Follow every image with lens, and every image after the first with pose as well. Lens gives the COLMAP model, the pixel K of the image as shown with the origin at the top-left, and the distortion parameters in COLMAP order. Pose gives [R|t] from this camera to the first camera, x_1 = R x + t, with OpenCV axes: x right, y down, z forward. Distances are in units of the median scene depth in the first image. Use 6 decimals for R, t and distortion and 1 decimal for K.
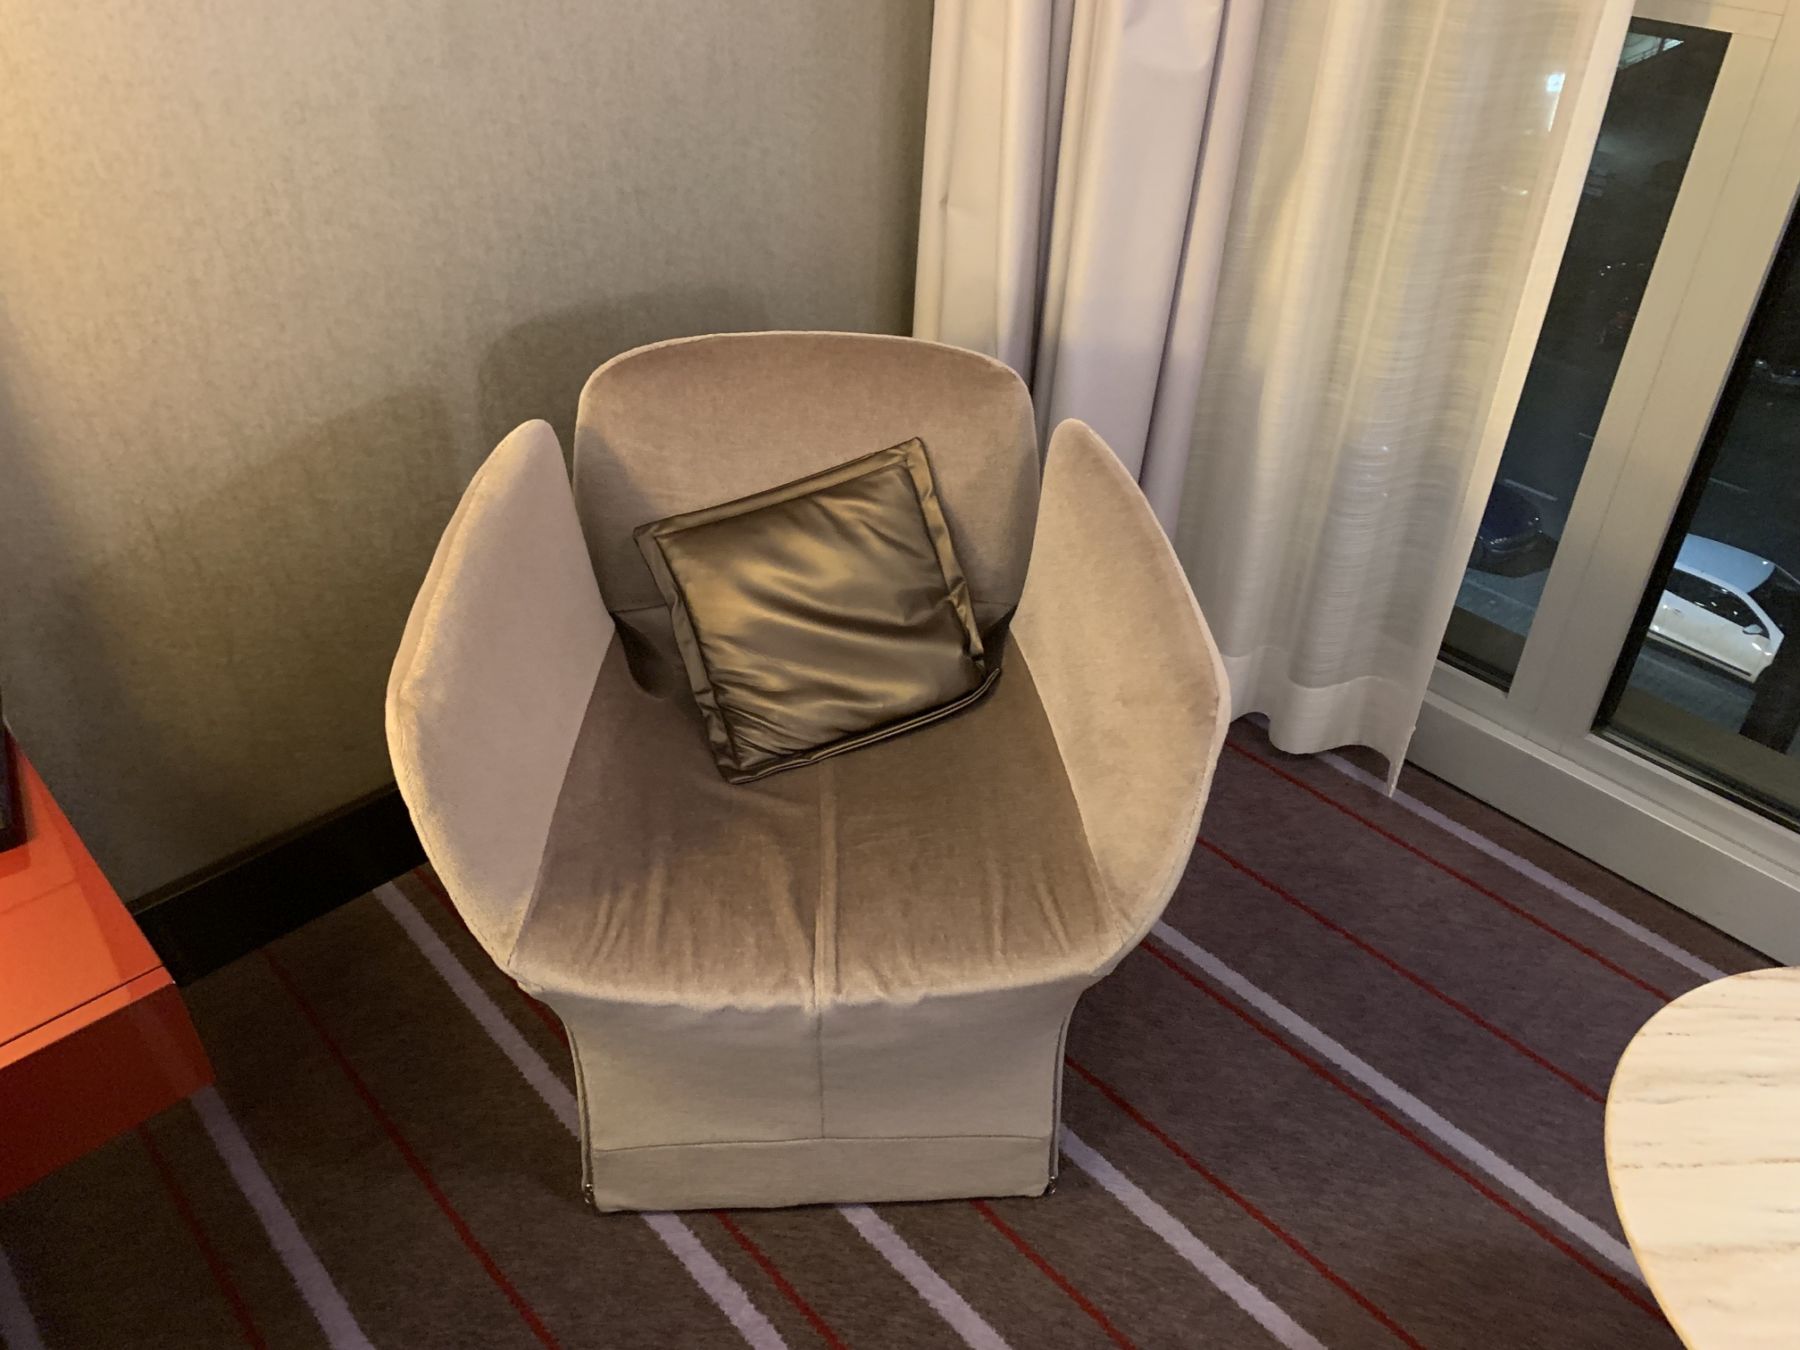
lens RADIAL K [[1373.7, 0, 901.6], [0, 1373.7, 665.7], [0, 0, 1]] dist [0.029861, -0.025070]
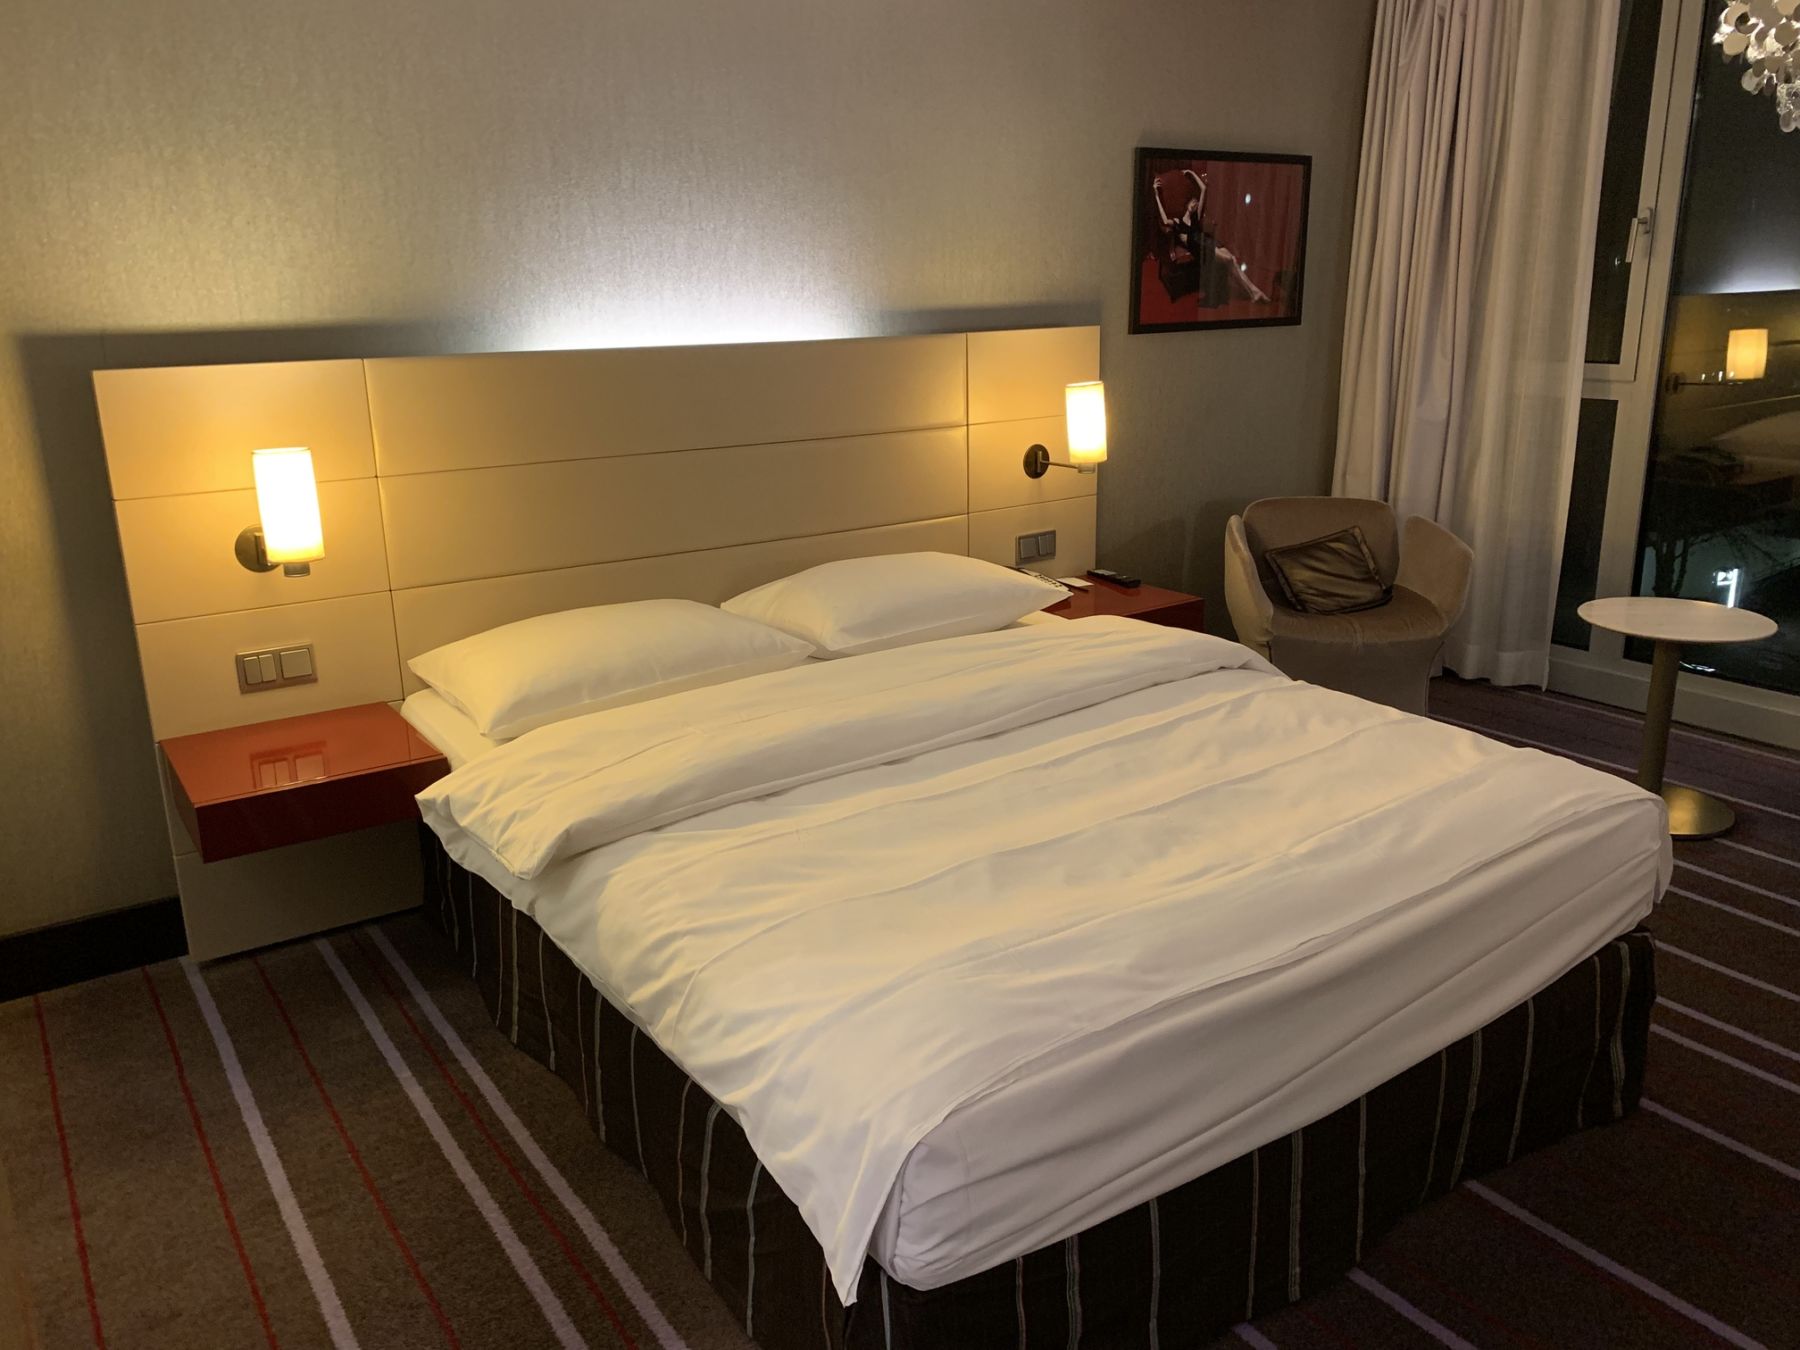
lens RADIAL K [[1373.7, 0, 901.6], [0, 1373.7, 665.7], [0, 0, 1]] dist [0.029861, -0.025070]
pose [[0.991583, 0.001971, -0.129459, -0.573119], [-0.045446, 0.941561, -0.333763, 1.150030], [0.121236, 0.336837, 0.933725, -1.802862]]
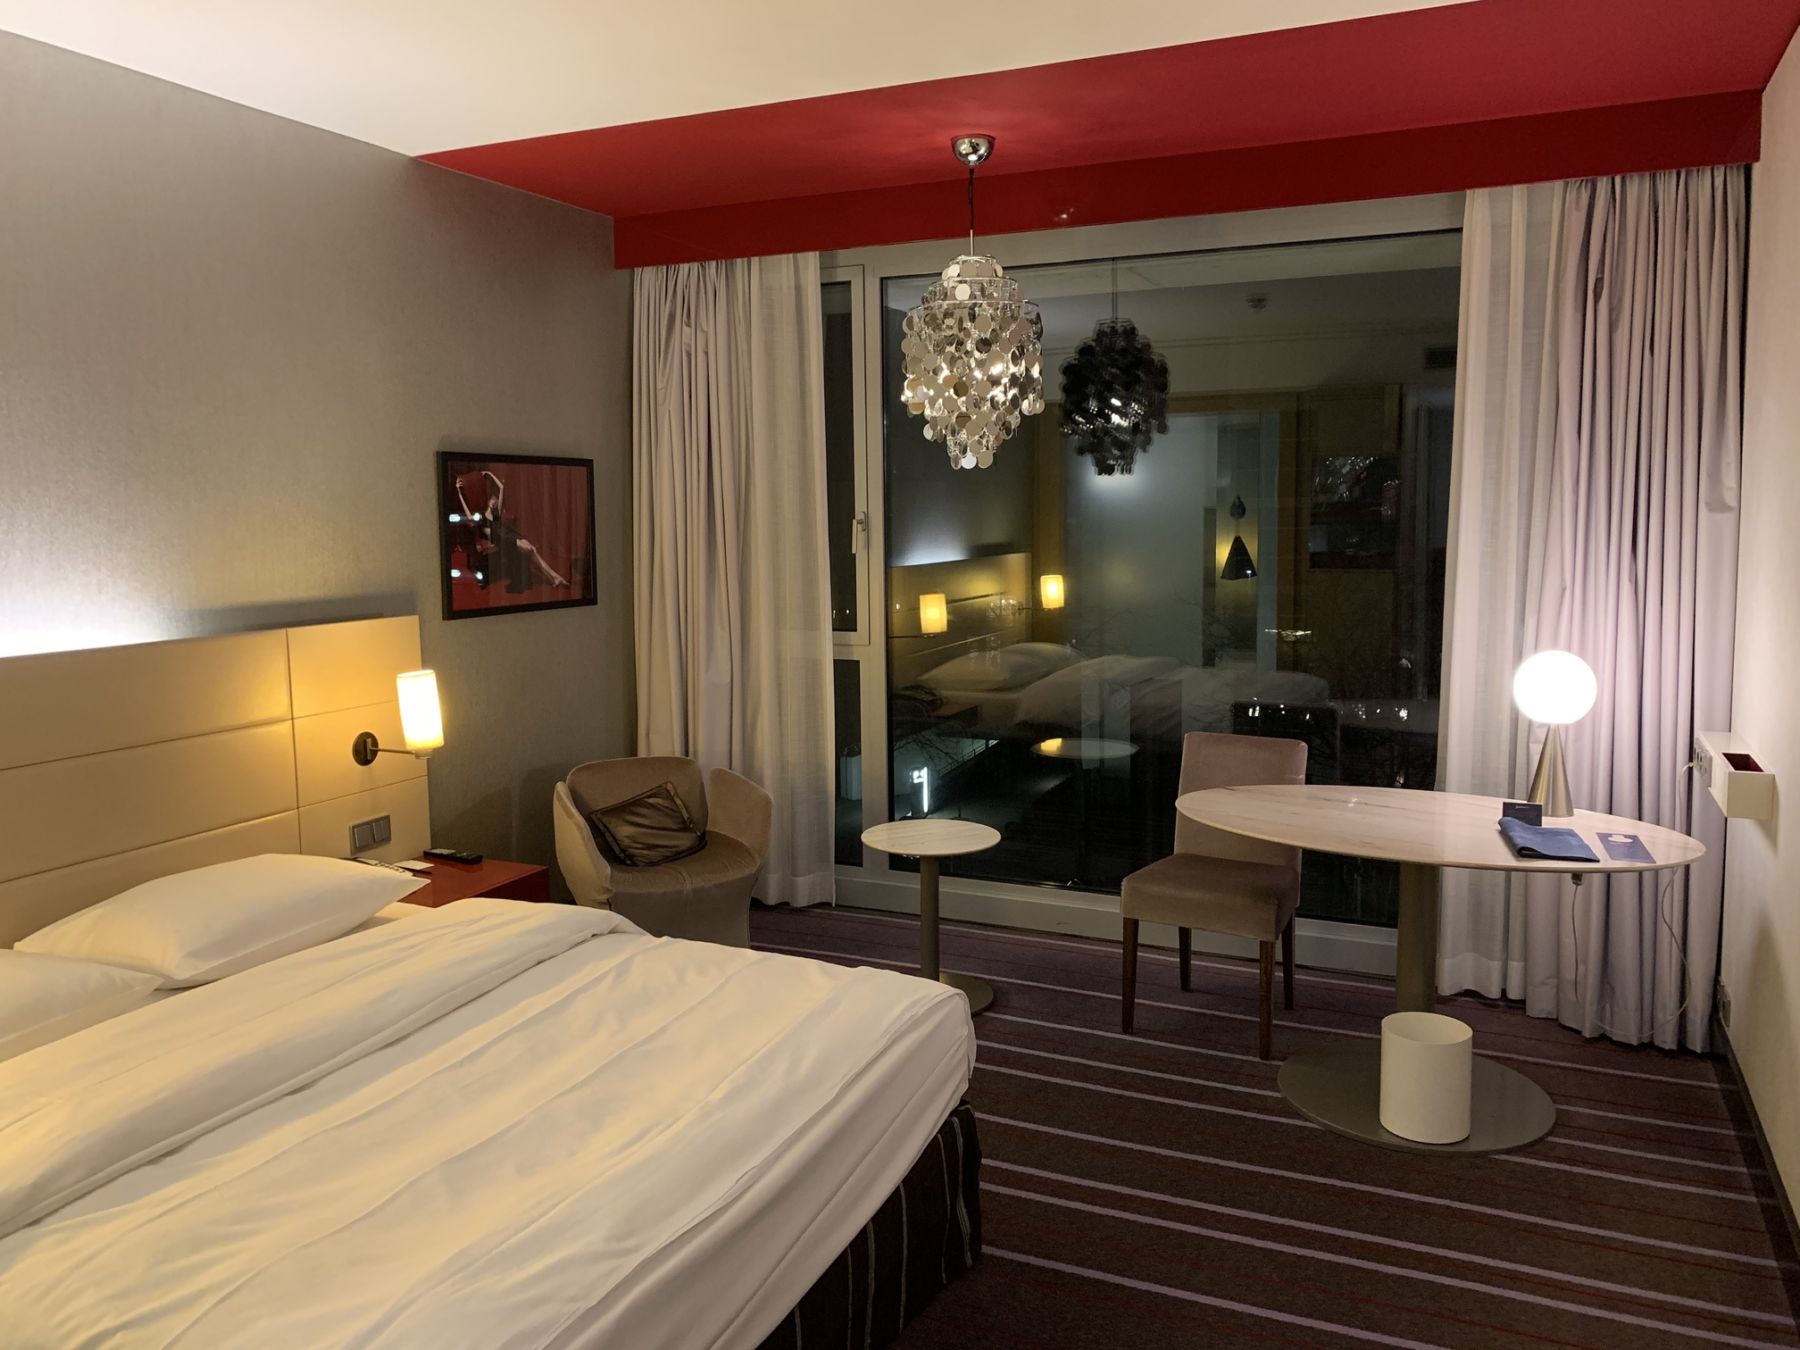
lens RADIAL K [[1373.7, 0, 901.6], [0, 1373.7, 665.7], [0, 0, 1]] dist [0.029861, -0.025070]
pose [[0.917614, -0.069793, 0.391297, -0.739400], [0.250746, 0.865495, -0.433641, 1.155142], [-0.308401, 0.496031, 0.811691, -1.984584]]
